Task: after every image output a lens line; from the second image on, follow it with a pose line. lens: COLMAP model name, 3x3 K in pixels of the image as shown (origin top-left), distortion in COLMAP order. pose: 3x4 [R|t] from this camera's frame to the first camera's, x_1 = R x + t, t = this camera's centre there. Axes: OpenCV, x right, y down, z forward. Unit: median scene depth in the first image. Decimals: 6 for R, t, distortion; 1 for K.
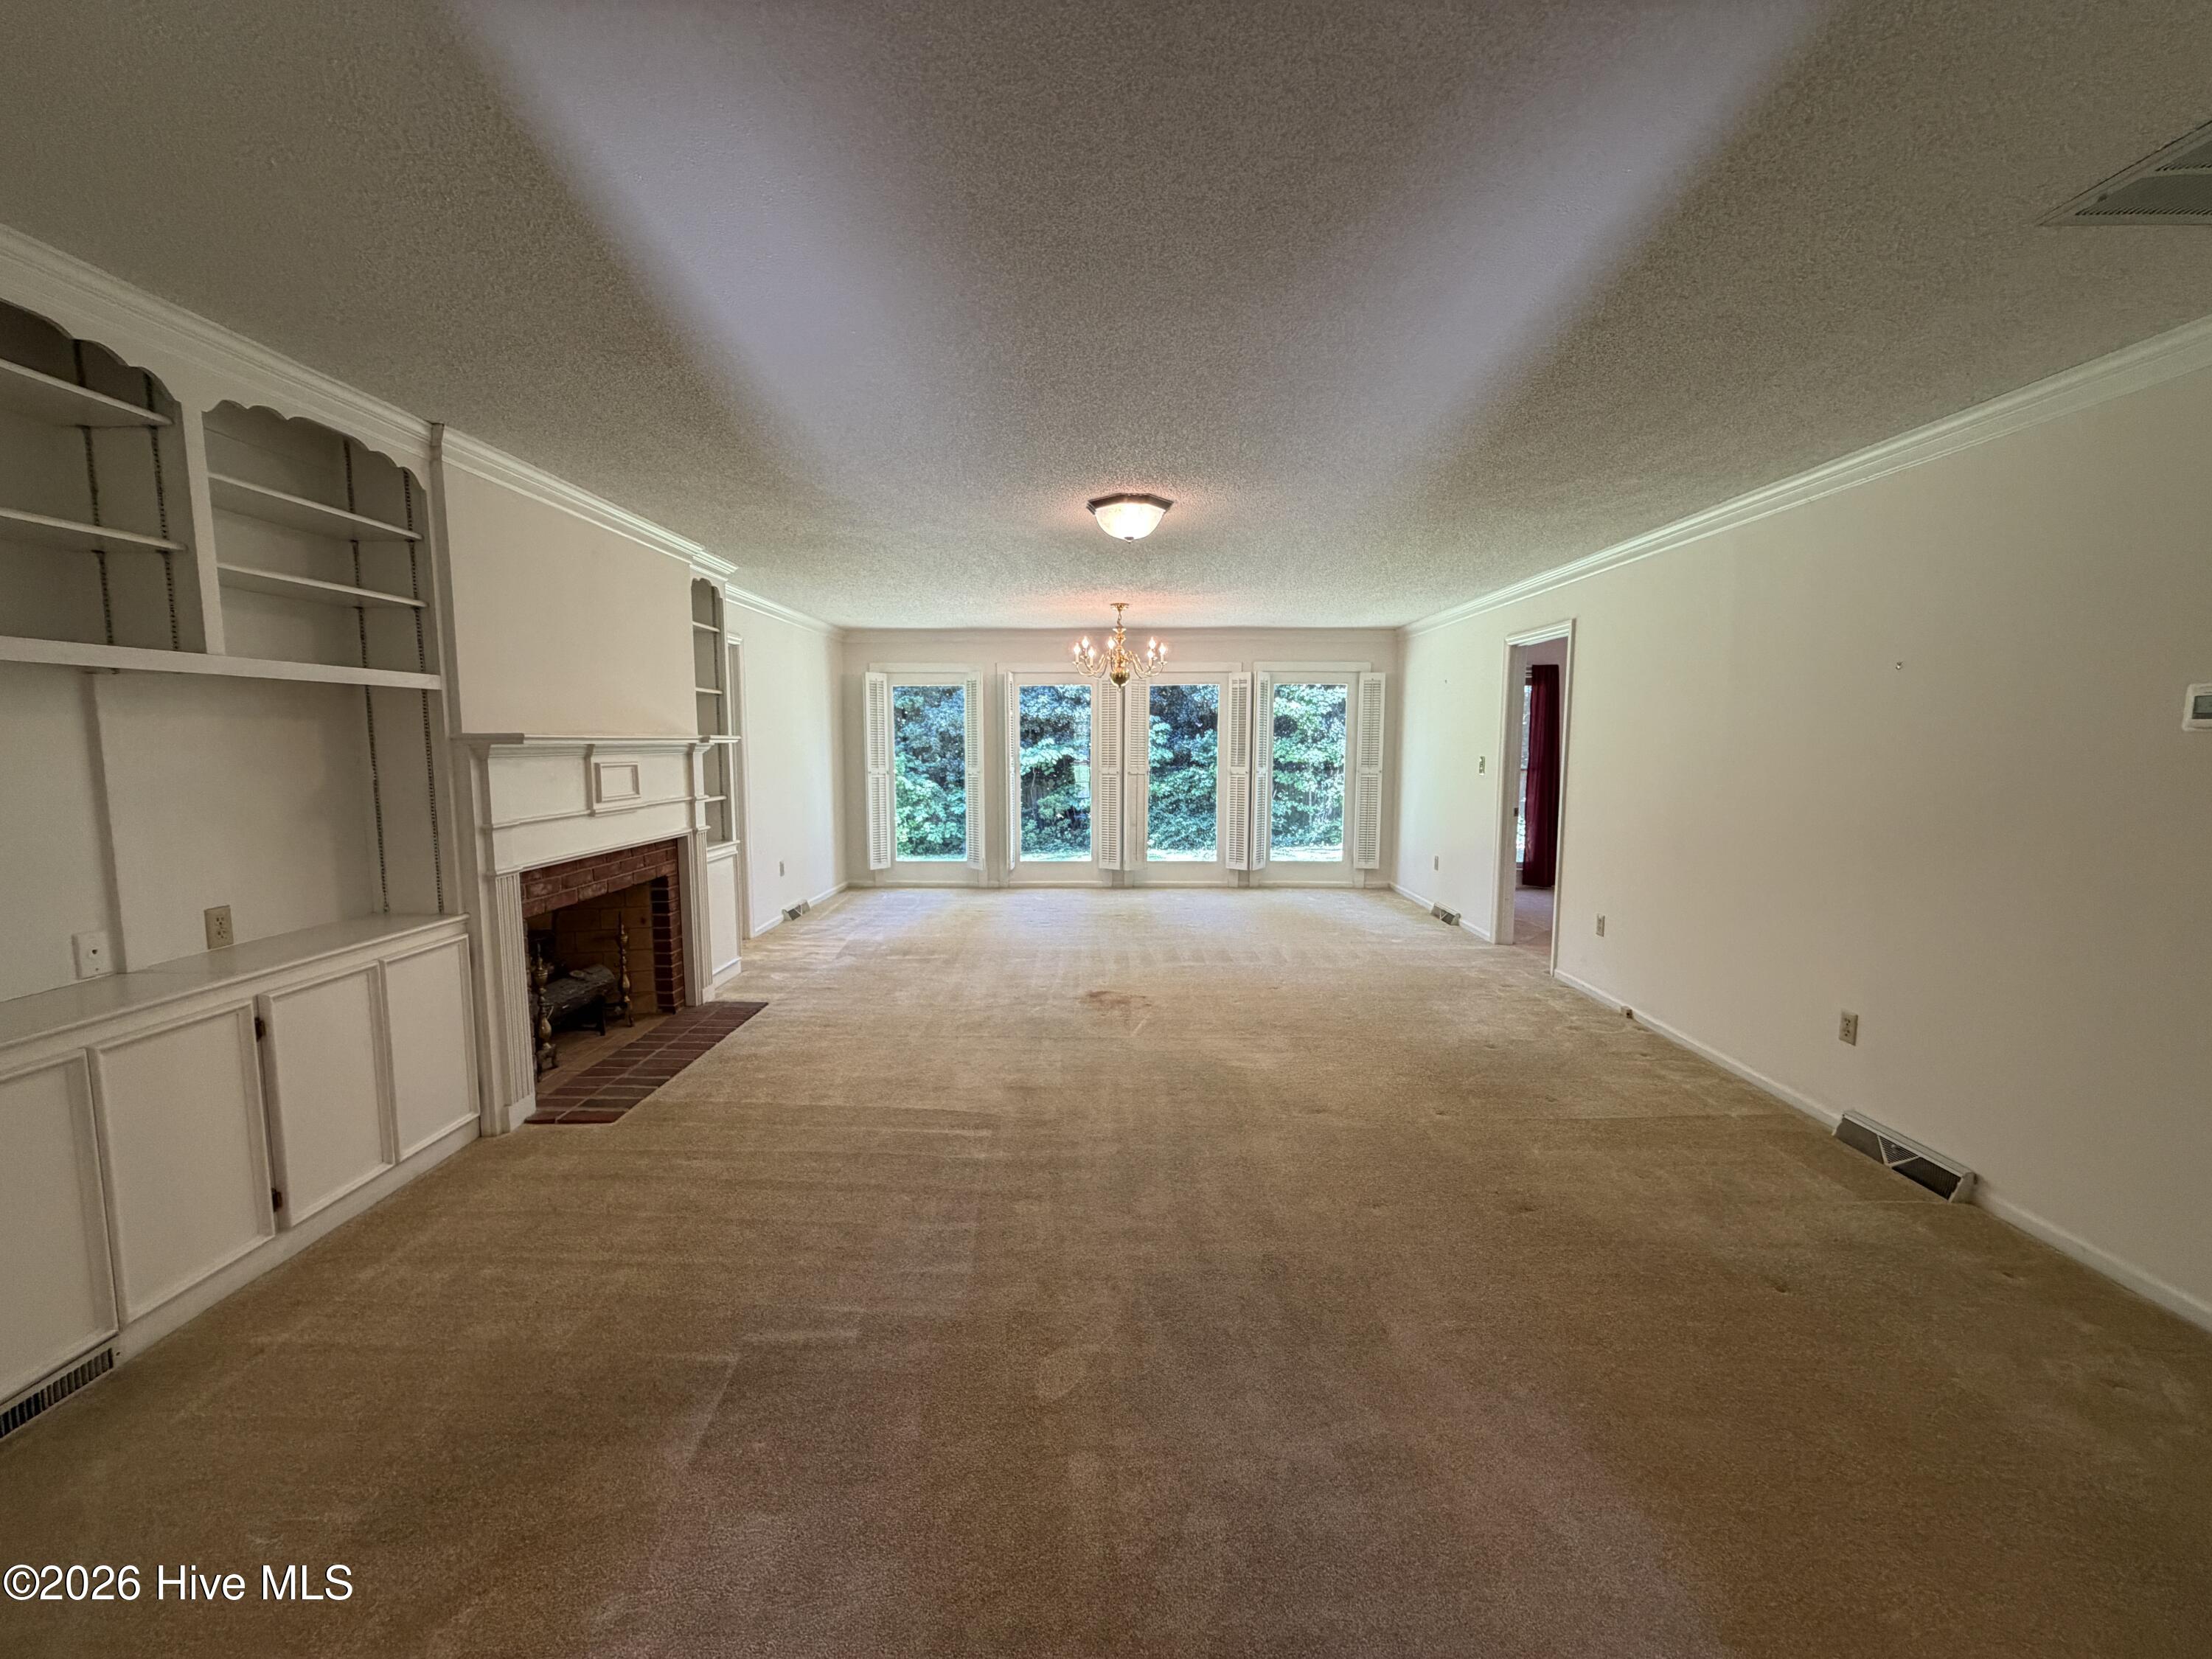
lens RADIAL K [[880.6, 0, 1098.2], [0, 880.6, 828.9], [0, 0, 1]] dist [-0.000286, -0.000266]
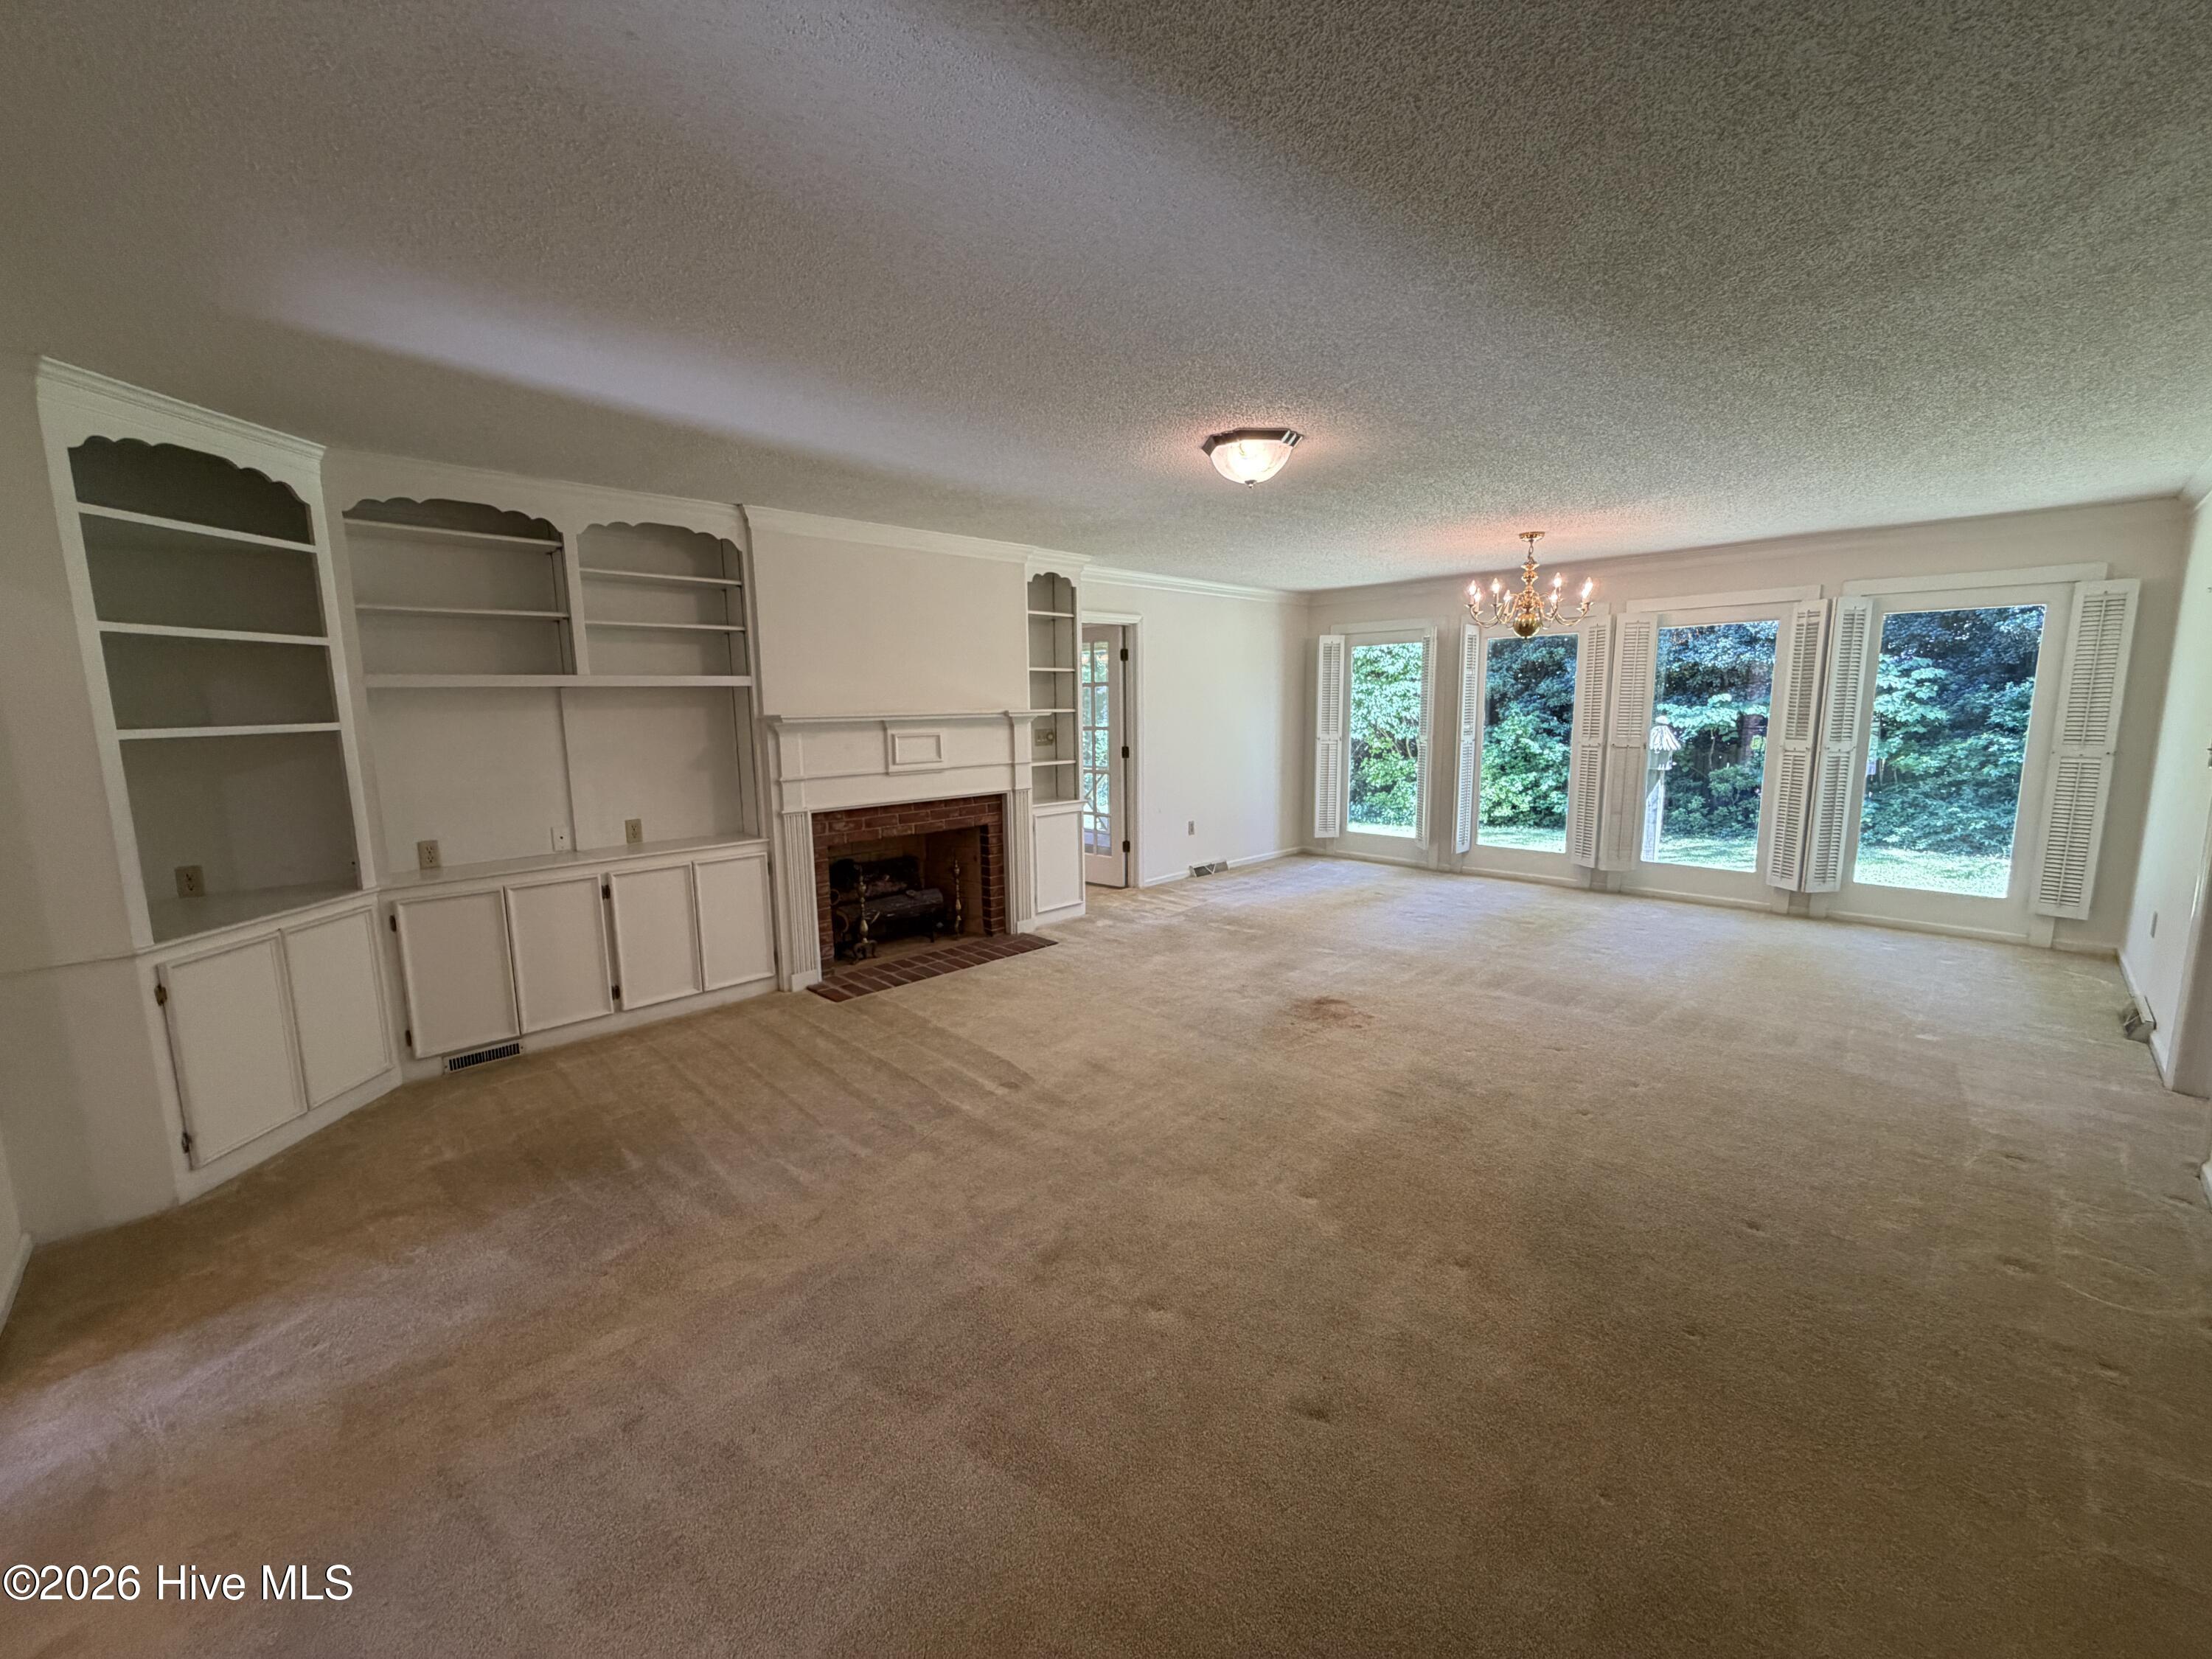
lens RADIAL K [[880.6, 0, 1098.9], [0, 880.6, 828.4], [0, 0, 1]] dist [-0.000286, -0.000266]
pose [[0.709364, 0.090403, -0.699021, 0.449319], [-0.056017, 0.995834, 0.071943, -0.036358], [0.702613, -0.011877, 0.711473, 0.220417]]
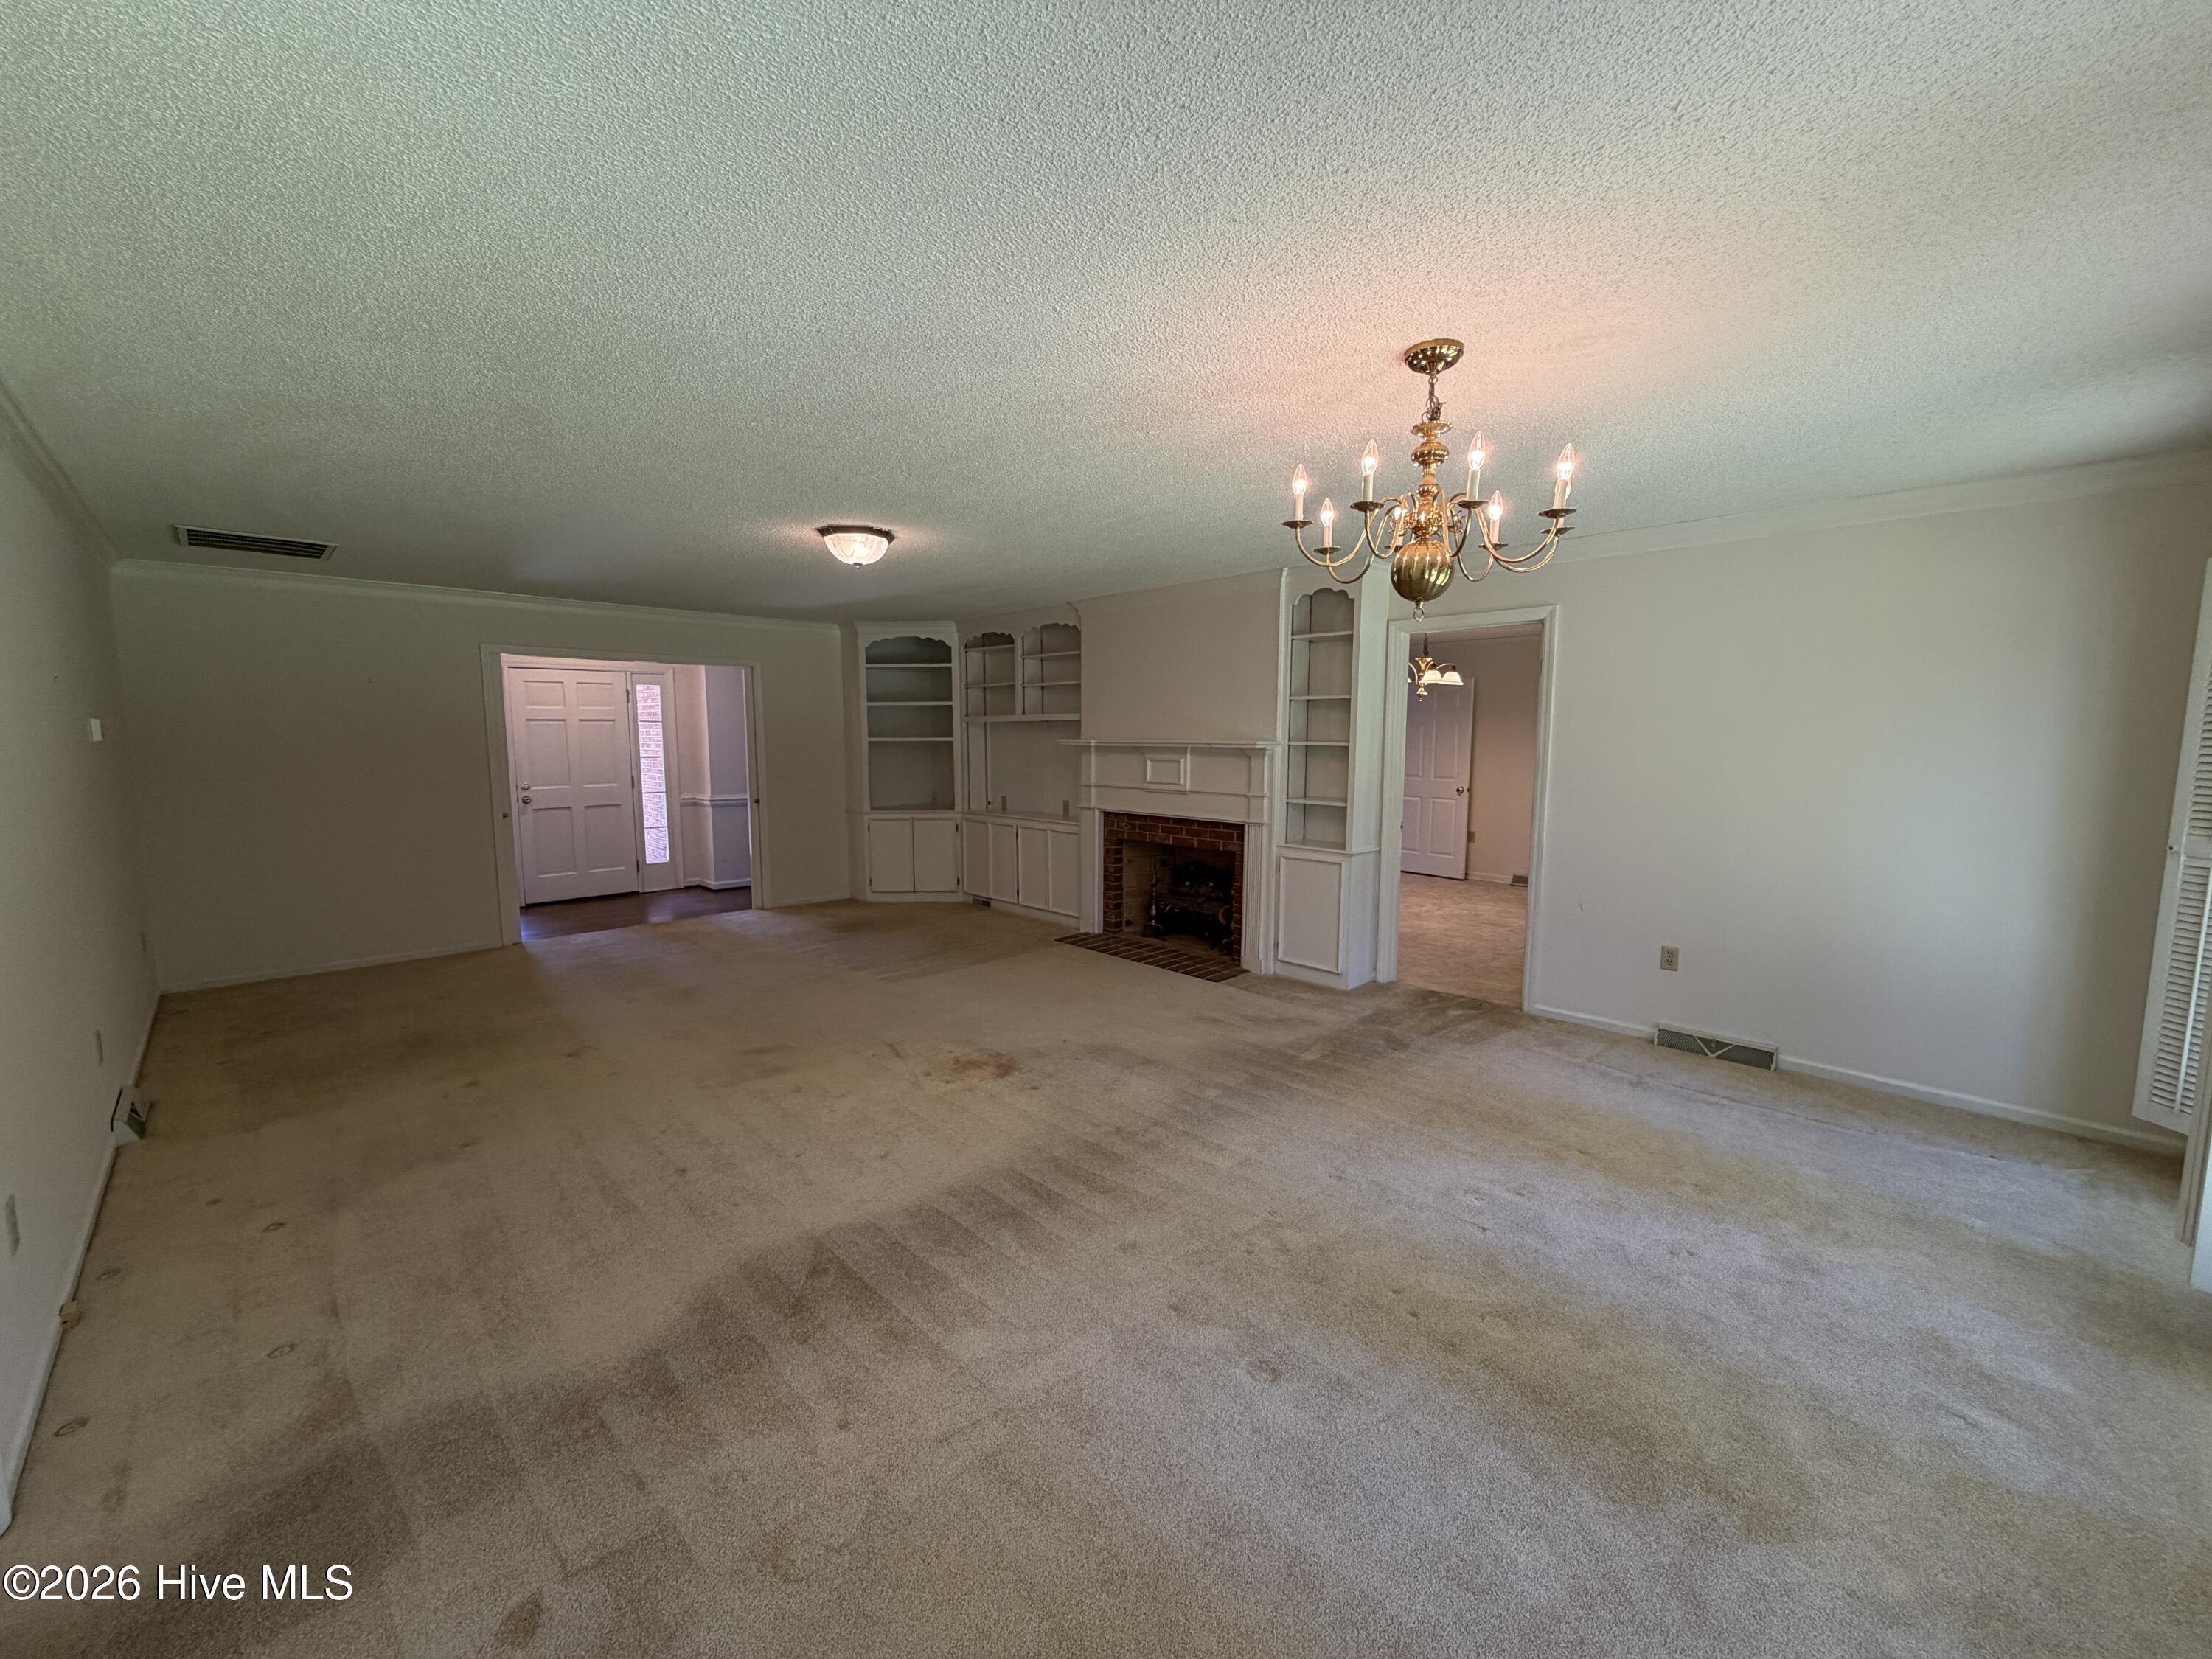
lens RADIAL K [[880.6, 0, 1103.4], [0, 880.6, 832.3], [0, 0, 1]] dist [-0.000286, -0.000266]
pose [[-0.706039, 0.086097, -0.702920, 0.489996], [-0.066871, 0.980042, 0.187207, -0.185094], [0.705008, 0.179181, -0.686191, 1.616233]]
